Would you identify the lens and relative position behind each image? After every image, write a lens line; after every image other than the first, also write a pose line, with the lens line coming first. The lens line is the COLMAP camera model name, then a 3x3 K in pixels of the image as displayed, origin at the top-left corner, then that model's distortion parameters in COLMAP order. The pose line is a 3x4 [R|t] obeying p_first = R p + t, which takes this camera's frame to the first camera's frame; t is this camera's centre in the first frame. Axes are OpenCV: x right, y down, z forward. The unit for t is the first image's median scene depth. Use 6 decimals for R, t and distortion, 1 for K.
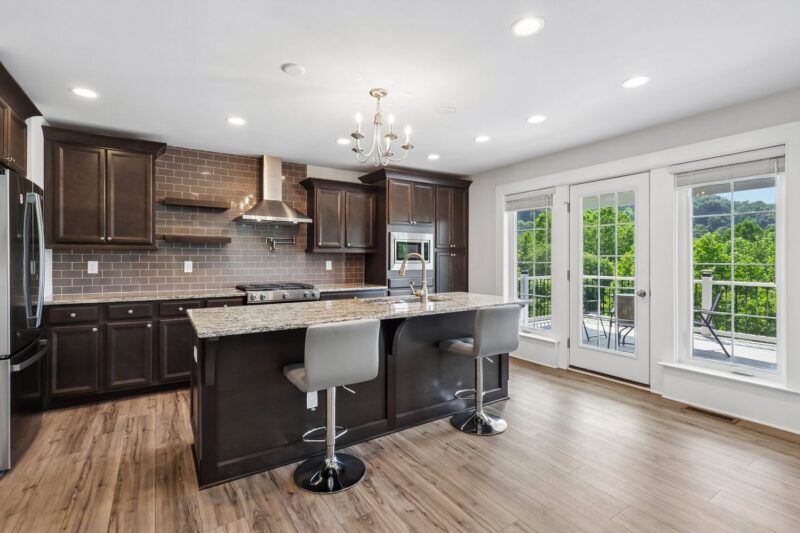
lens RADIAL K [[369.8, 0, 400.7], [0, 369.8, 261.9], [0, 0, 1]] dist [-0.002249, 0.000036]
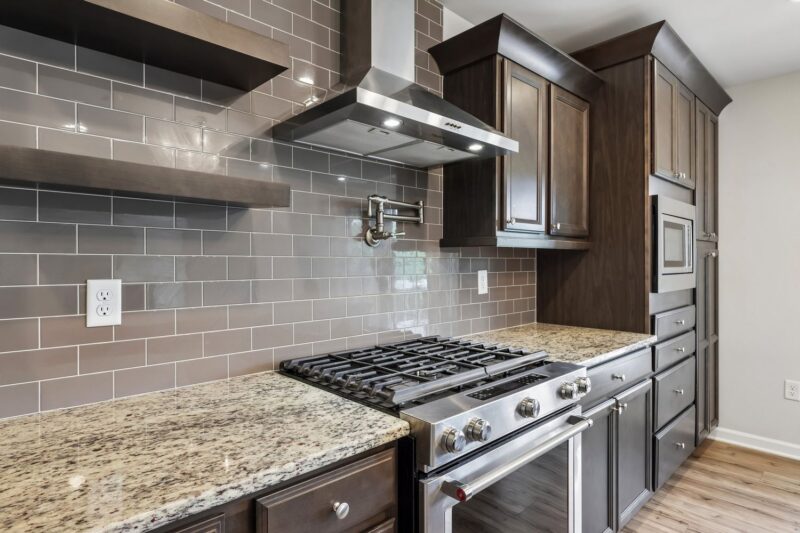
lens RADIAL K [[439.7, 0, 400.0], [0, 439.7, 266.5], [0, 0, 1]] dist [0.000037, 0.000191]
pose [[0.985345, -0.008200, 0.170376, -0.437255], [0.008940, 0.999954, -0.003575, -0.007139], [-0.170338, 0.005046, 0.985373, 0.692977]]
